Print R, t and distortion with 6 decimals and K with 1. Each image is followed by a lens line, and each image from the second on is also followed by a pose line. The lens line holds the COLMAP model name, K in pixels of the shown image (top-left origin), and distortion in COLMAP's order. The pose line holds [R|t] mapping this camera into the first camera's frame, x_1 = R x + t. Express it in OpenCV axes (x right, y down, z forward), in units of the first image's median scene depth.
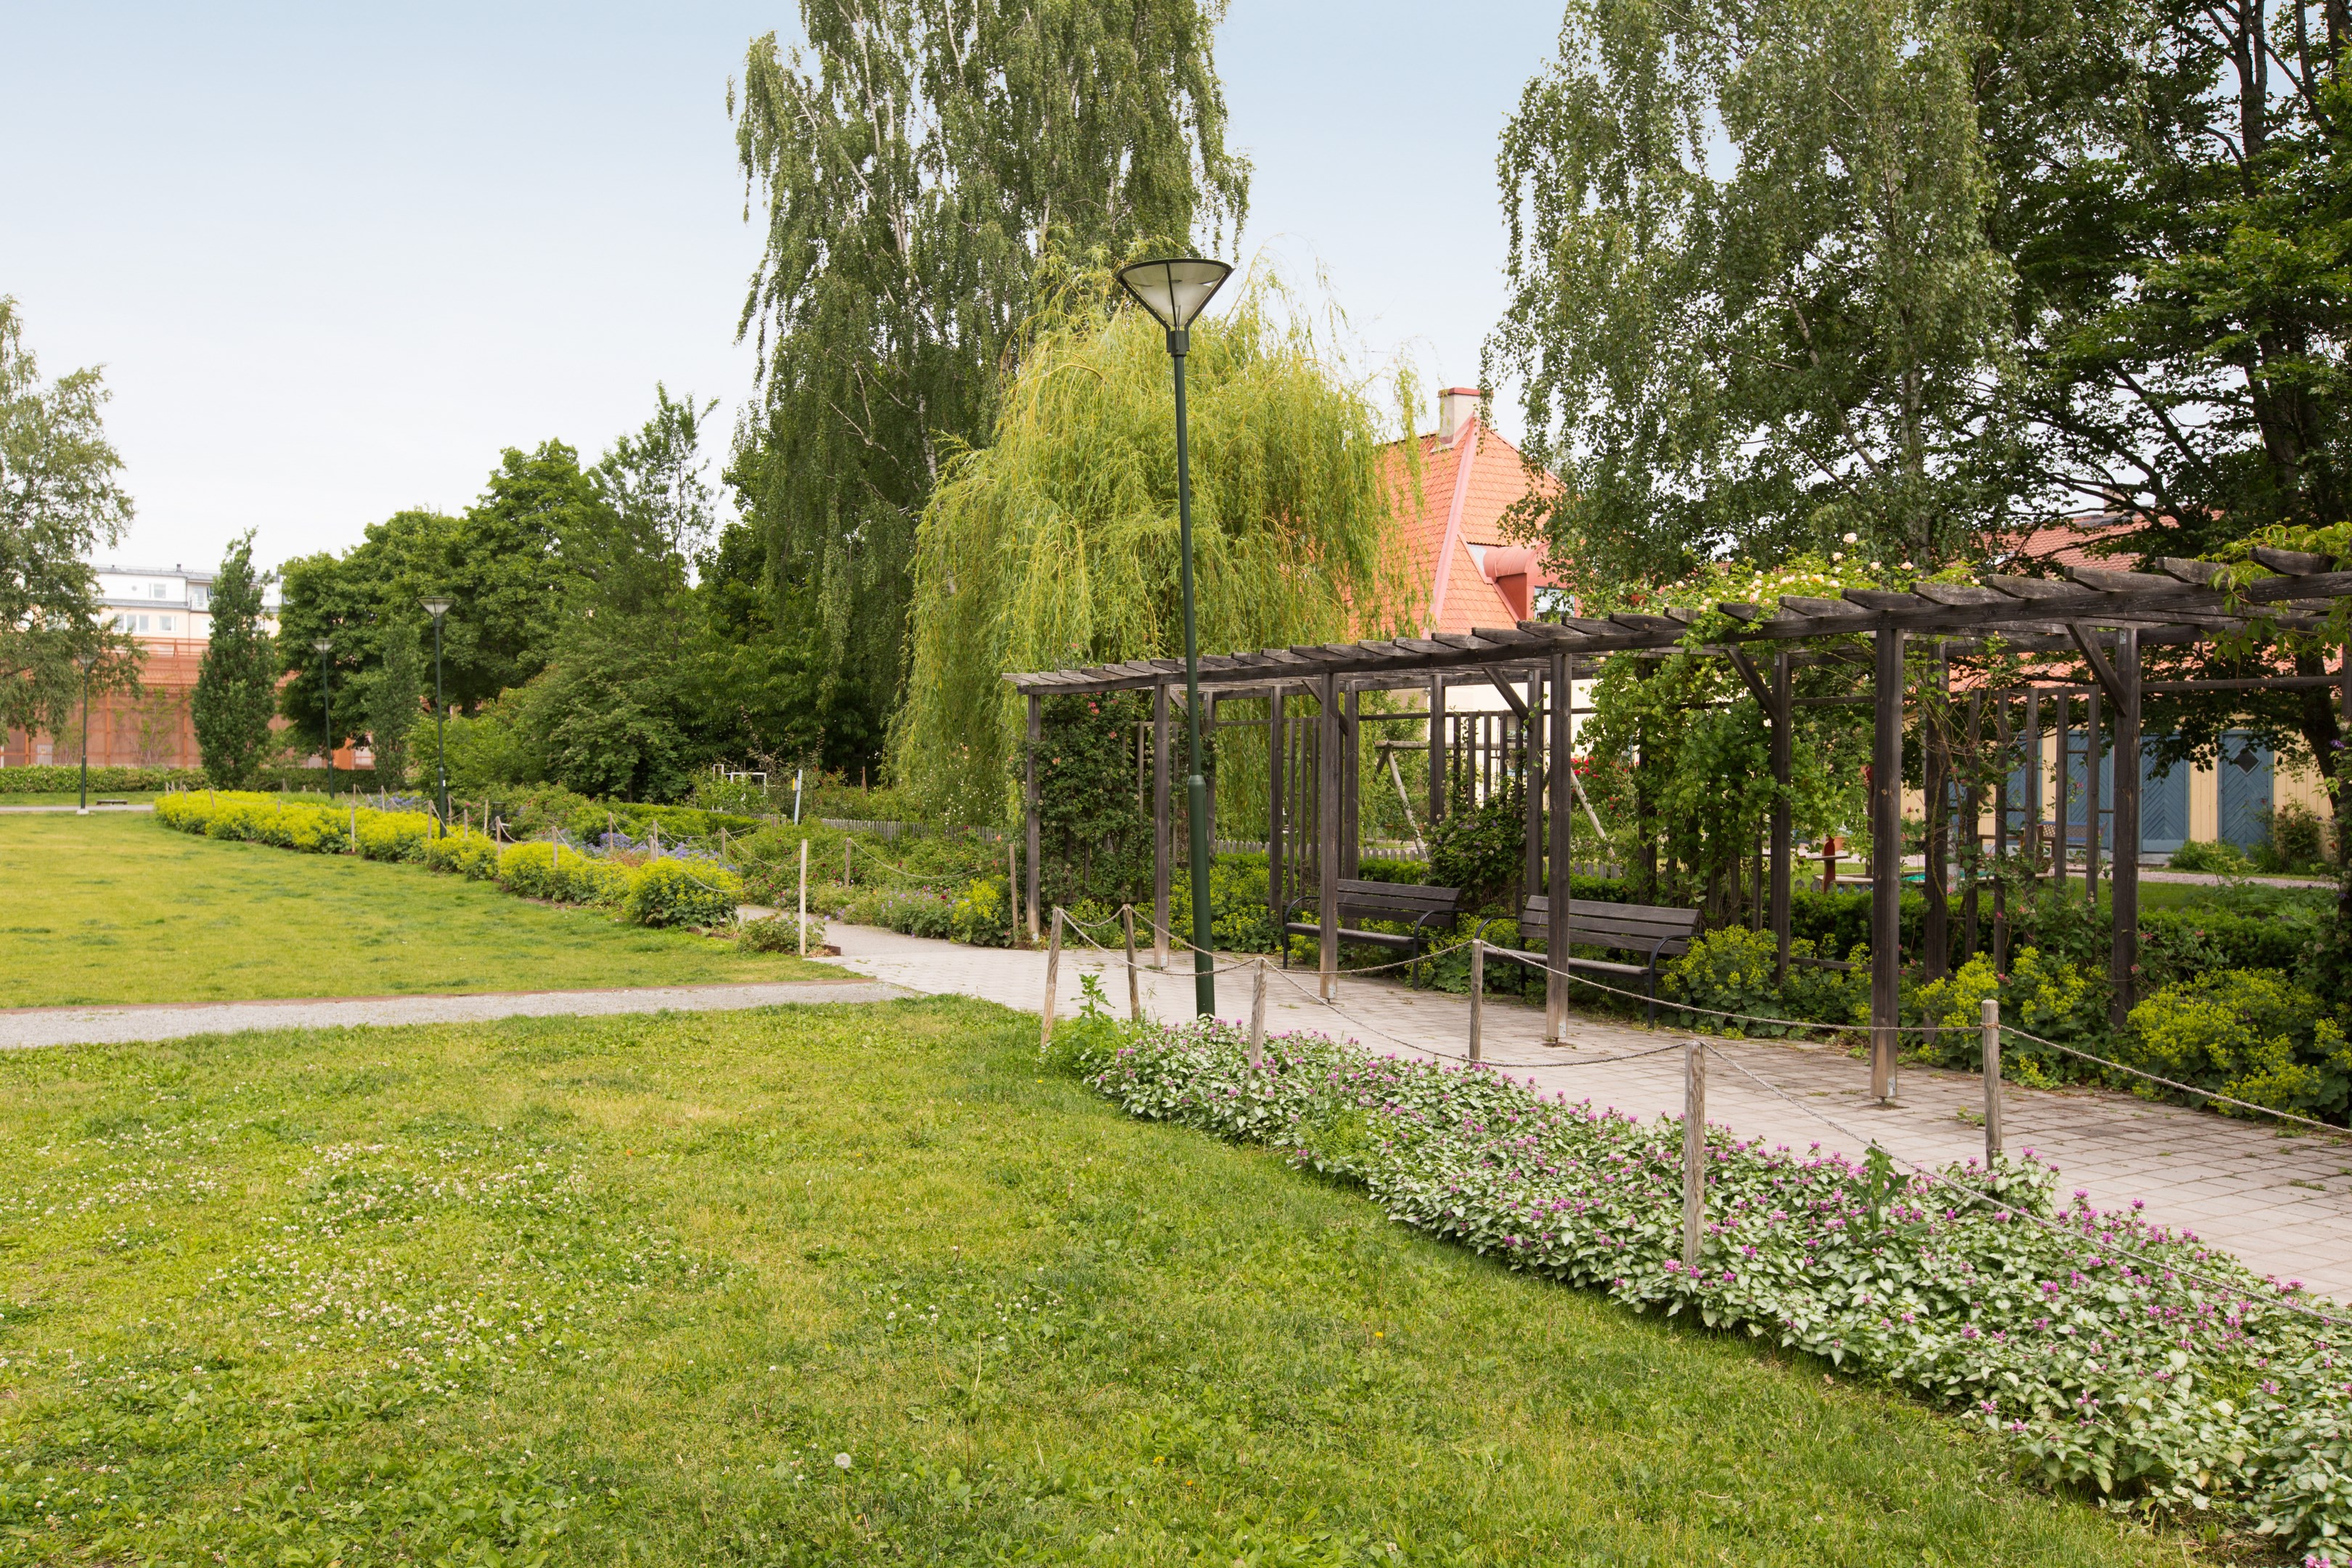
lens RADIAL K [[1915.2, 0, 1174.1], [0, 1915.2, 778.1], [0, 0, 1]] dist [-0.006406, -0.001053]
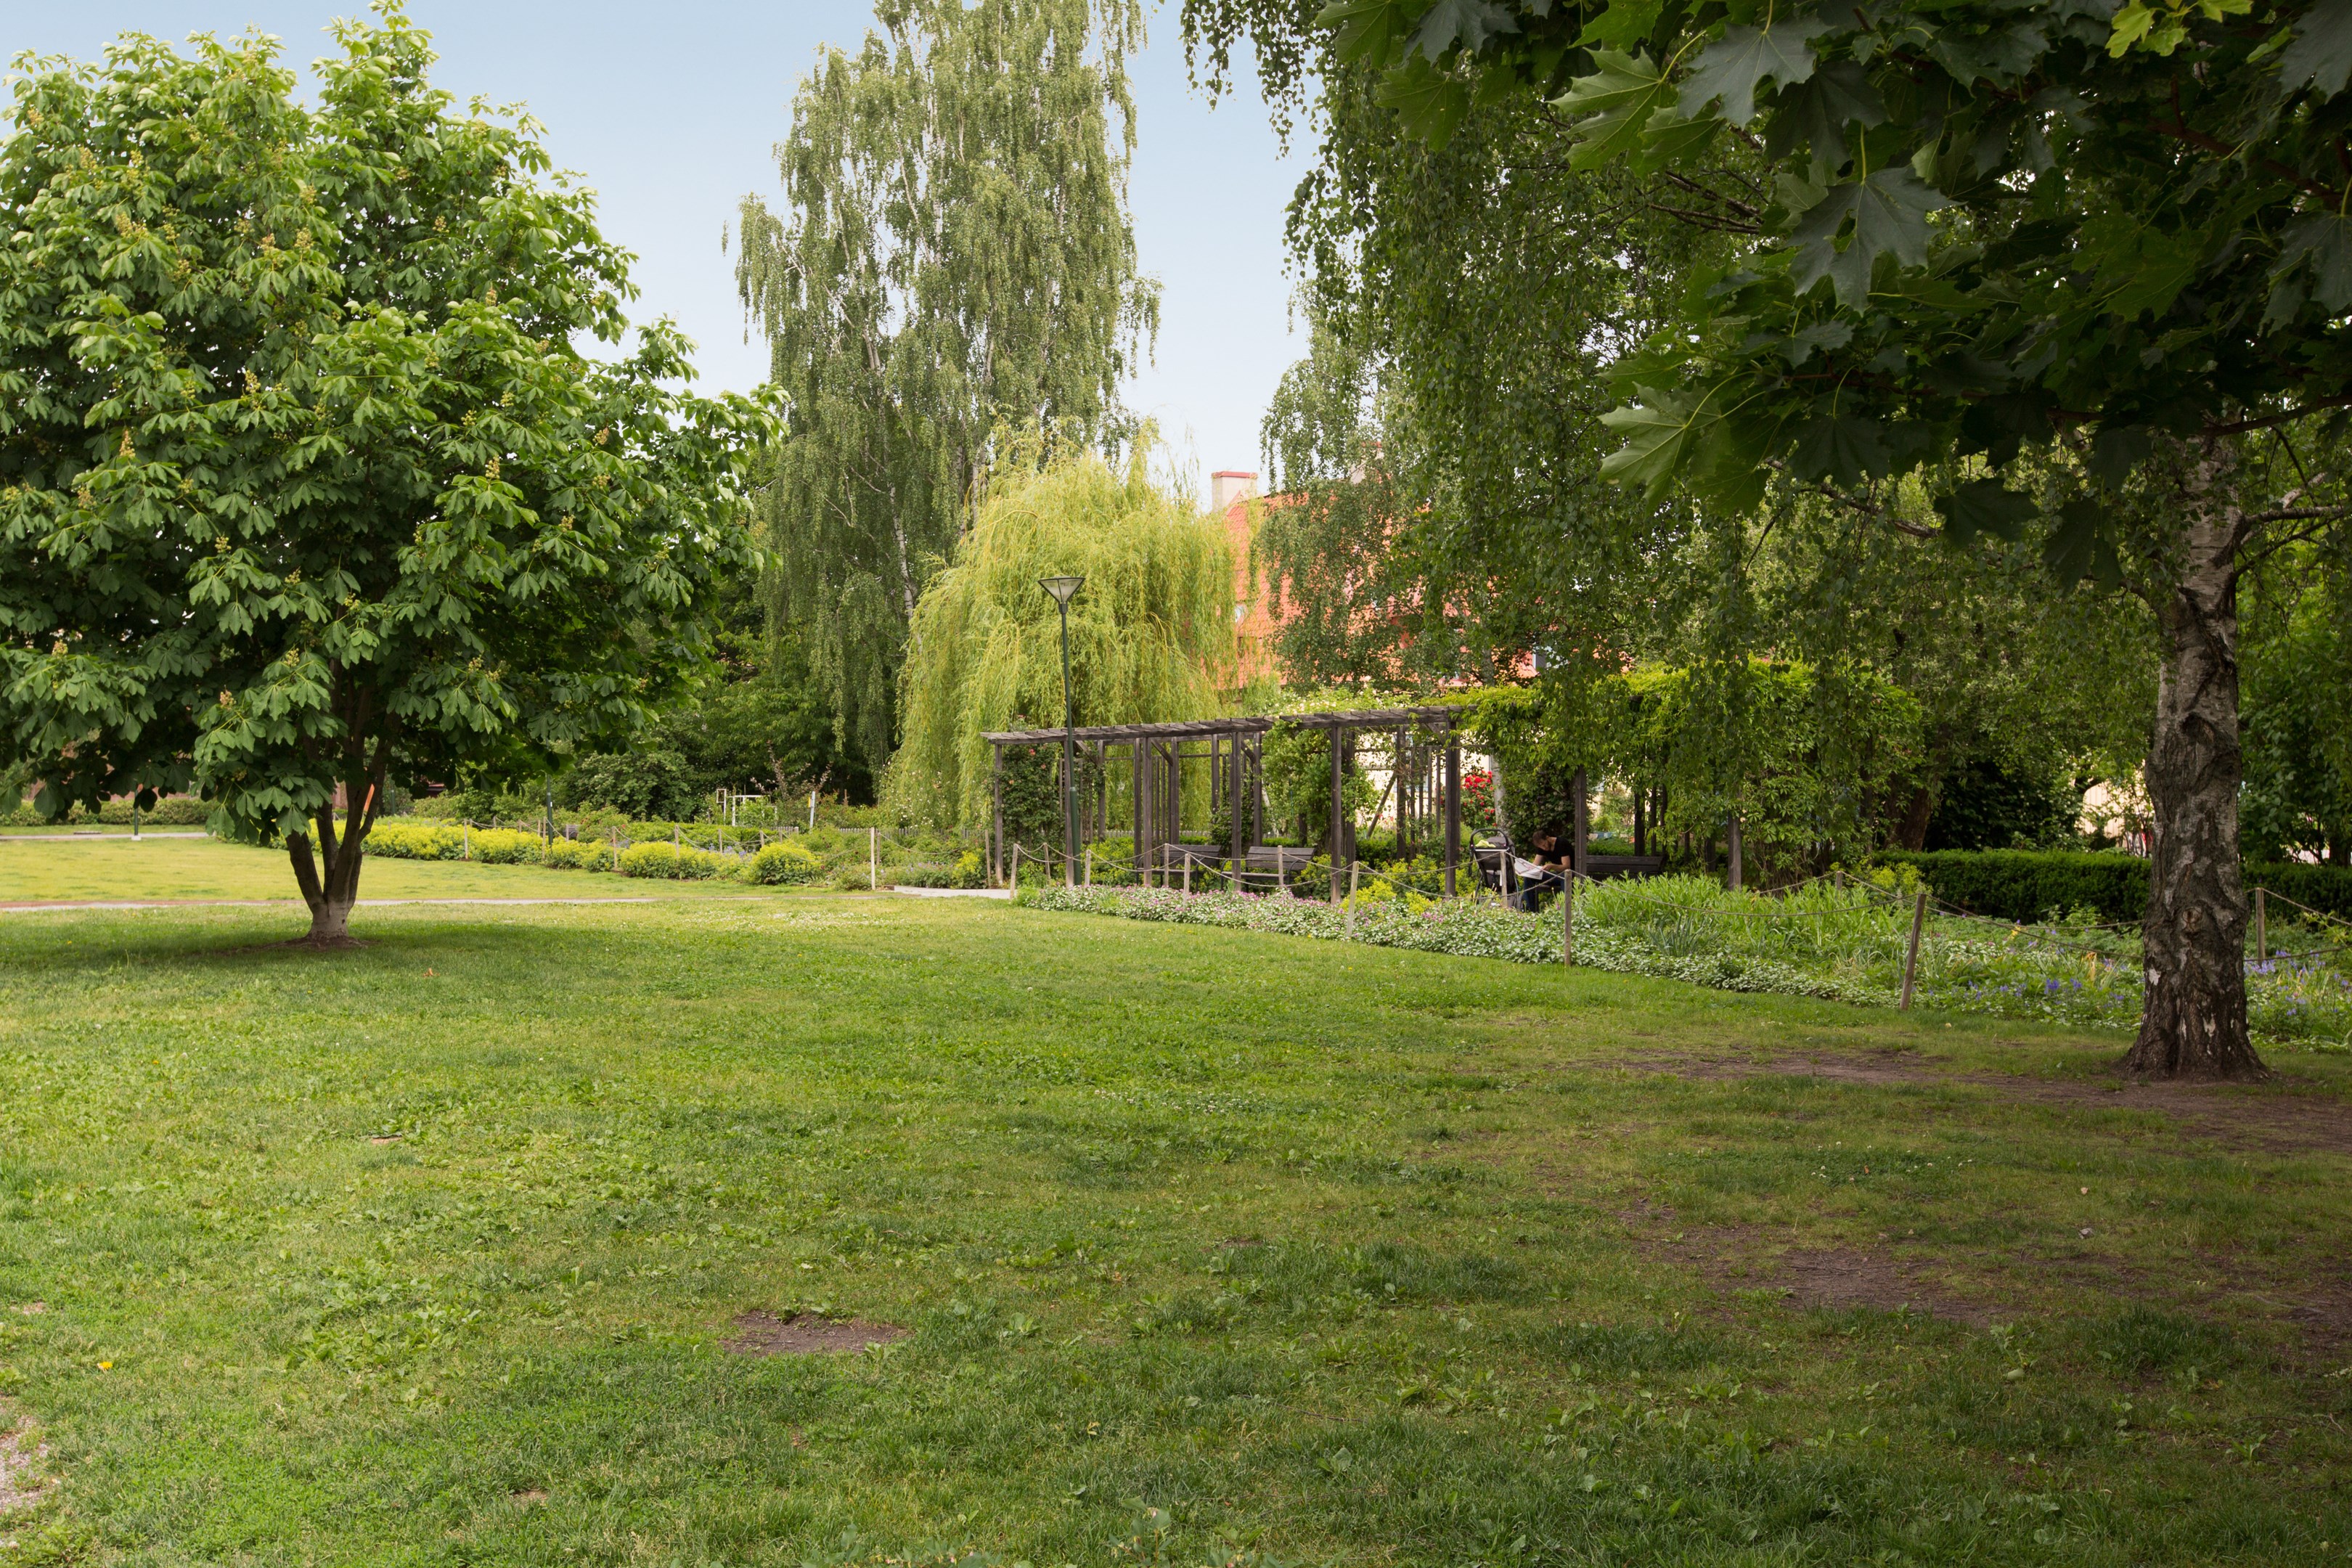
lens RADIAL K [[2163.6, 0, 1178.0], [0, 2163.6, 792.7], [0, 0, 1]] dist [0.007343, 0.000000]
pose [[0.999673, -0.012678, 0.022210, 0.030678], [0.012738, 0.999916, -0.002554, 0.004667], [-0.022175, 0.002836, 0.999750, -0.641896]]
